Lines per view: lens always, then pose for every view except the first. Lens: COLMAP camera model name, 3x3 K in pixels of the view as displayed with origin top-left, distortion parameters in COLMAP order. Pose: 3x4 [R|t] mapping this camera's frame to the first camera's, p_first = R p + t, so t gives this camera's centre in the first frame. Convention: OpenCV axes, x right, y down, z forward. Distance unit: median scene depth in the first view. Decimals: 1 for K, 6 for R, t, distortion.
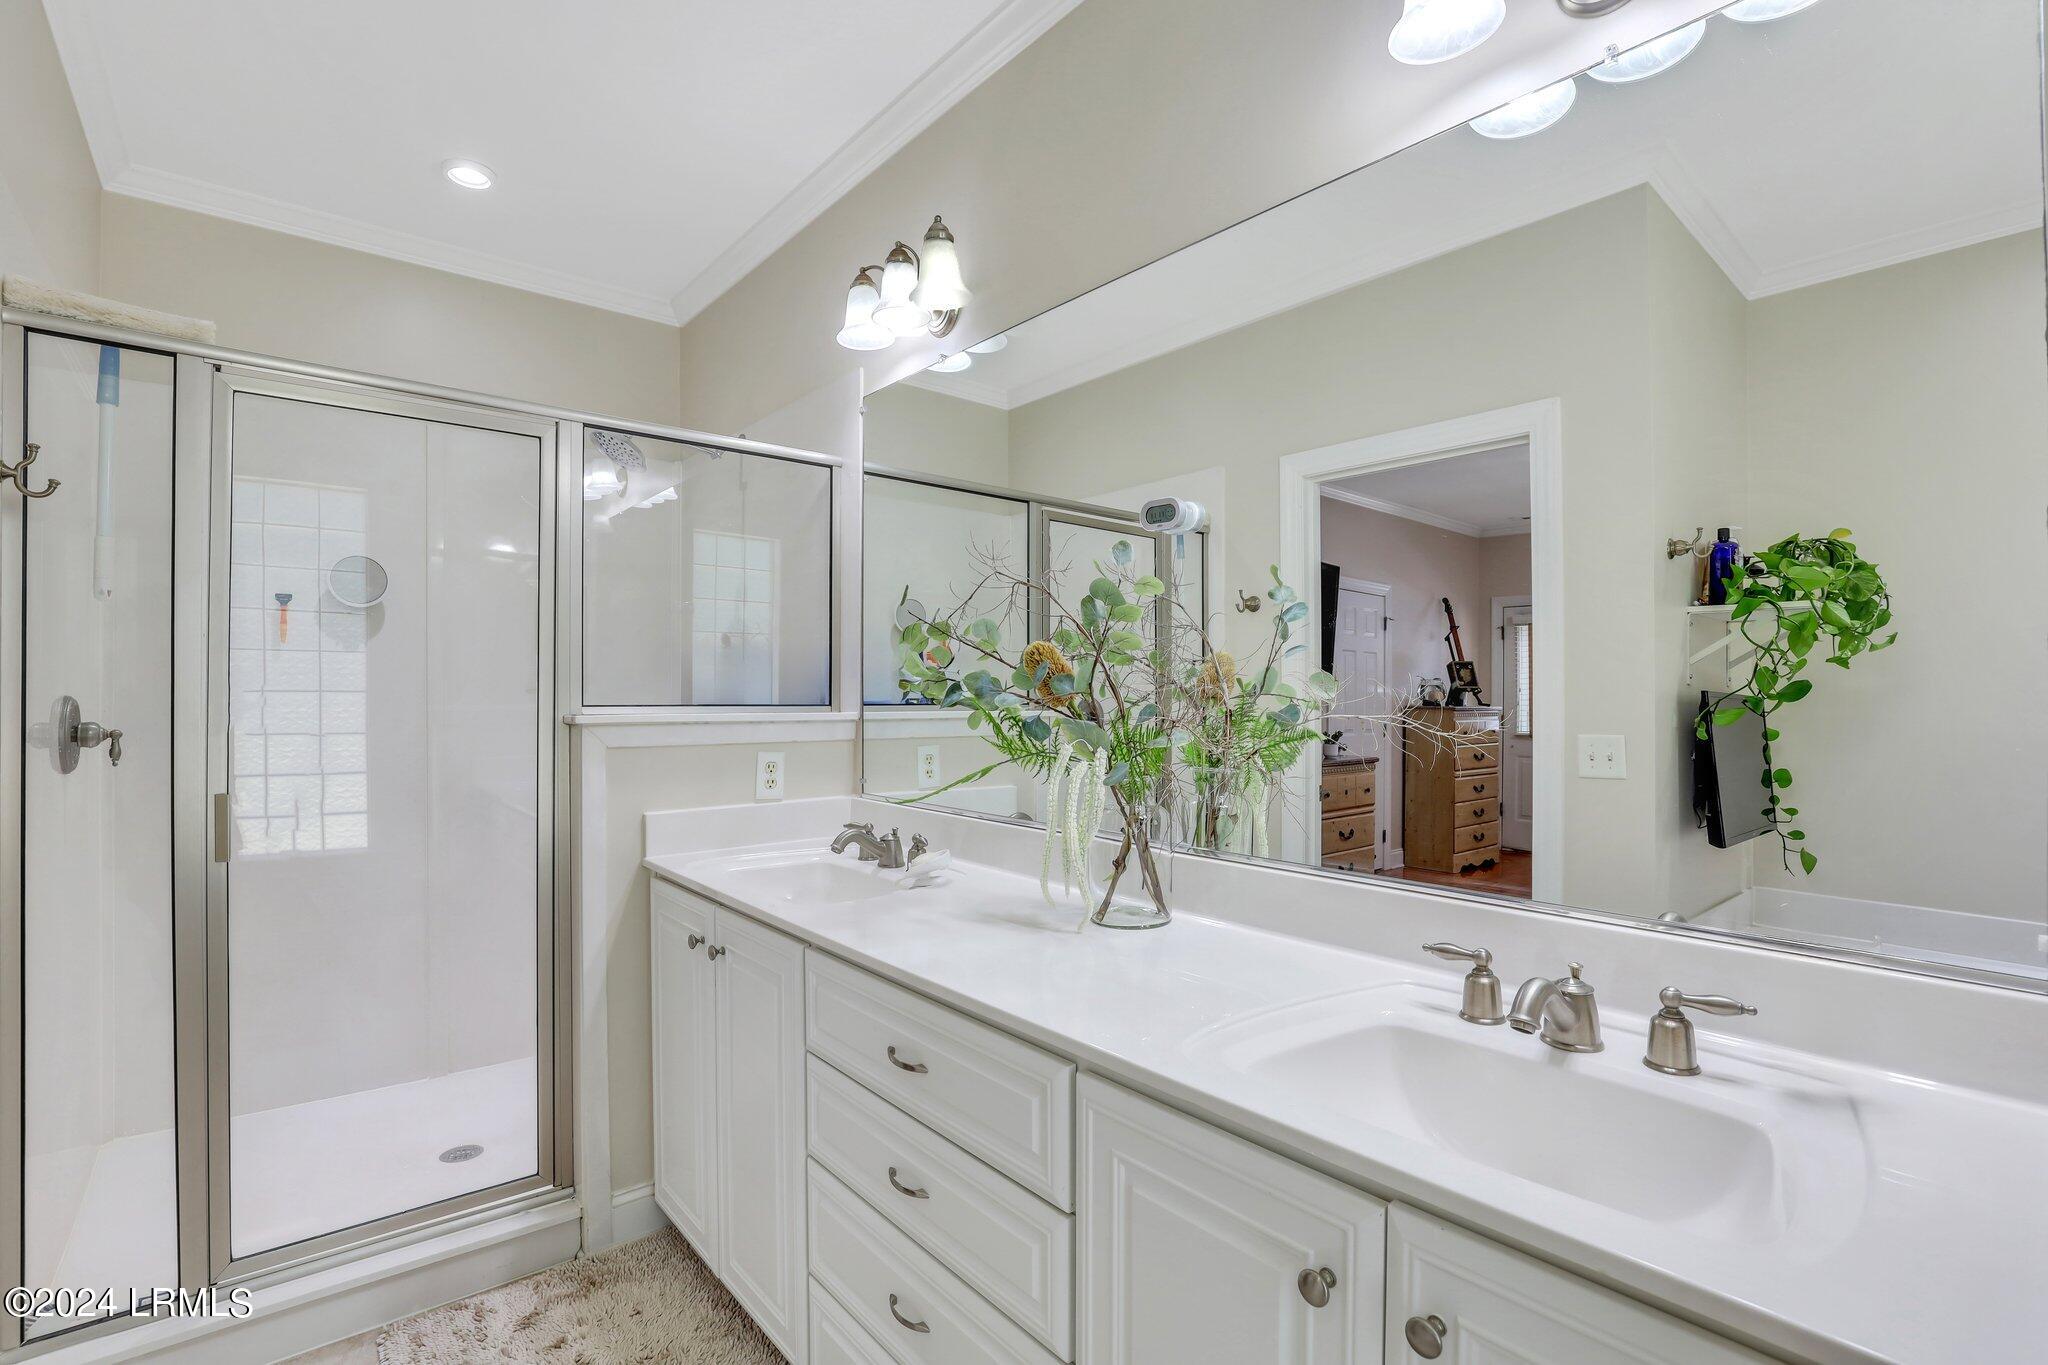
lens RADIAL K [[937.6, 0, 1031.6], [0, 937.6, 696.7], [0, 0, 1]] dist [-0.034980, 0.005666]
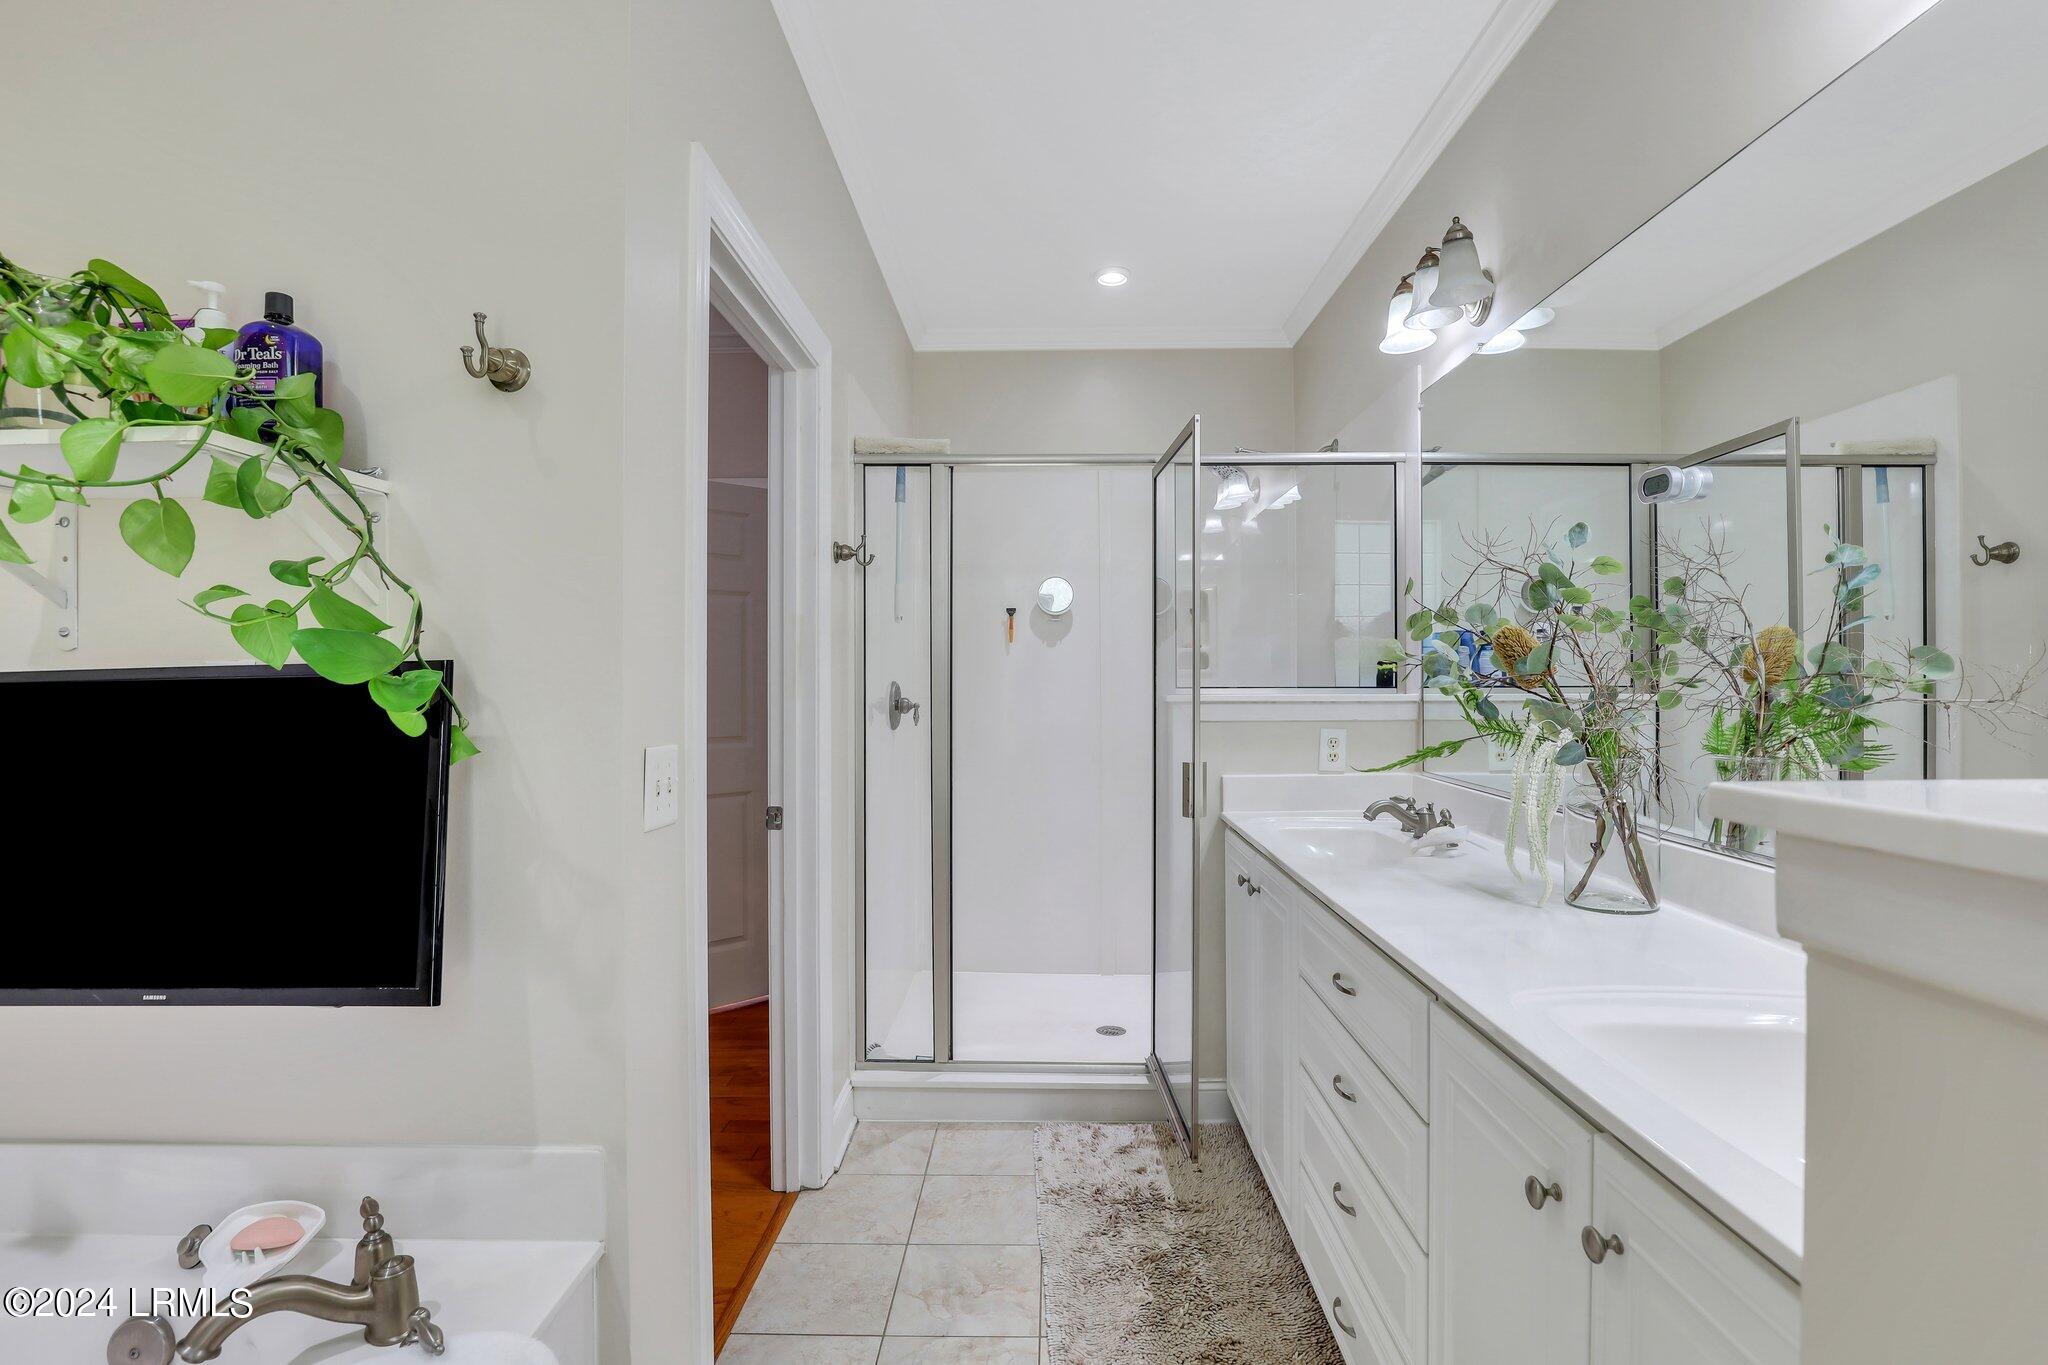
lens RADIAL K [[937.6, 0, 1017.9], [0, 937.6, 686.9], [0, 0, 1]] dist [-0.034980, 0.005666]
pose [[0.749075, 0.000161, -0.662486, 0.211770], [0.004978, 0.999970, 0.005872, 0.000465], [0.662467, -0.007697, 0.749052, -0.101930]]
